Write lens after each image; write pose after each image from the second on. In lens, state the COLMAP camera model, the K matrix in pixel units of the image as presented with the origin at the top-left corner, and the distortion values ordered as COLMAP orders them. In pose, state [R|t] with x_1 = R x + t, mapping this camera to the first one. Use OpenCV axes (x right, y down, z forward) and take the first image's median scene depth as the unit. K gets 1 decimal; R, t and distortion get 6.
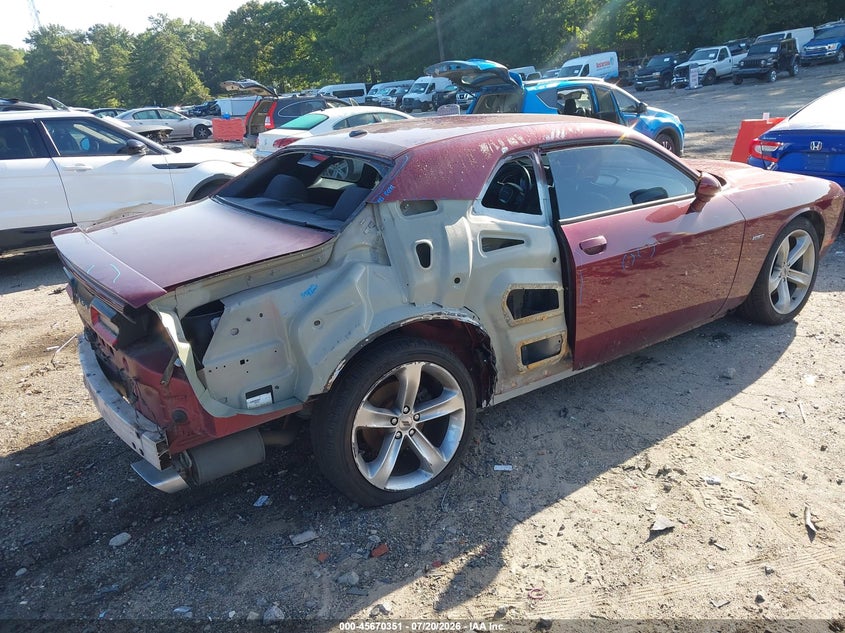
lens RADIAL K [[709.3, 0, 425.3], [0, 709.3, 314.5], [0, 0, 1]] dist [0.007480, -0.004424]
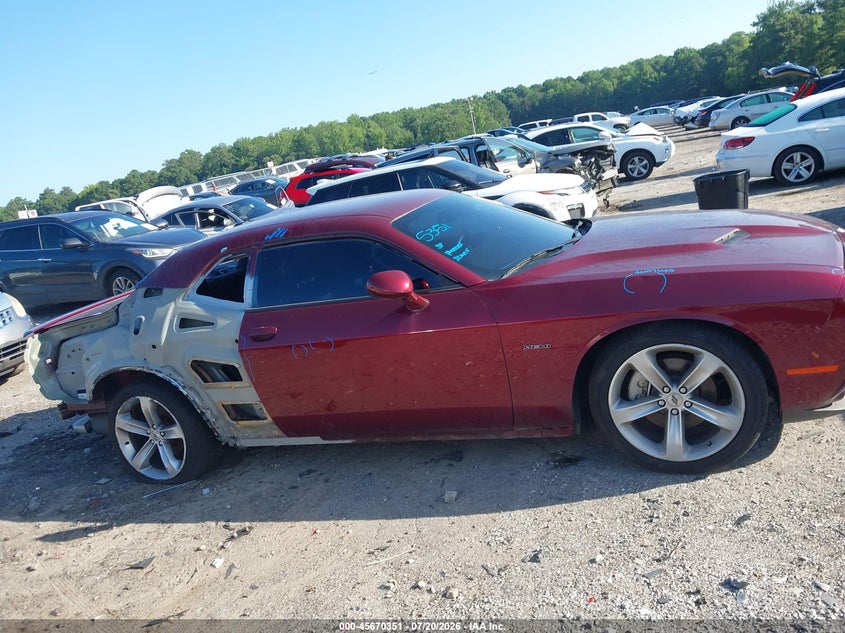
lens RADIAL K [[709.3, 0, 426.2], [0, 709.3, 318.7], [0, 0, 1]] dist [0.007480, -0.004424]
pose [[0.523517, 0.134266, -0.841370, 1.362990], [-0.089186, 0.990716, 0.102606, -0.267403], [0.847335, 0.021322, 0.530631, 0.630135]]
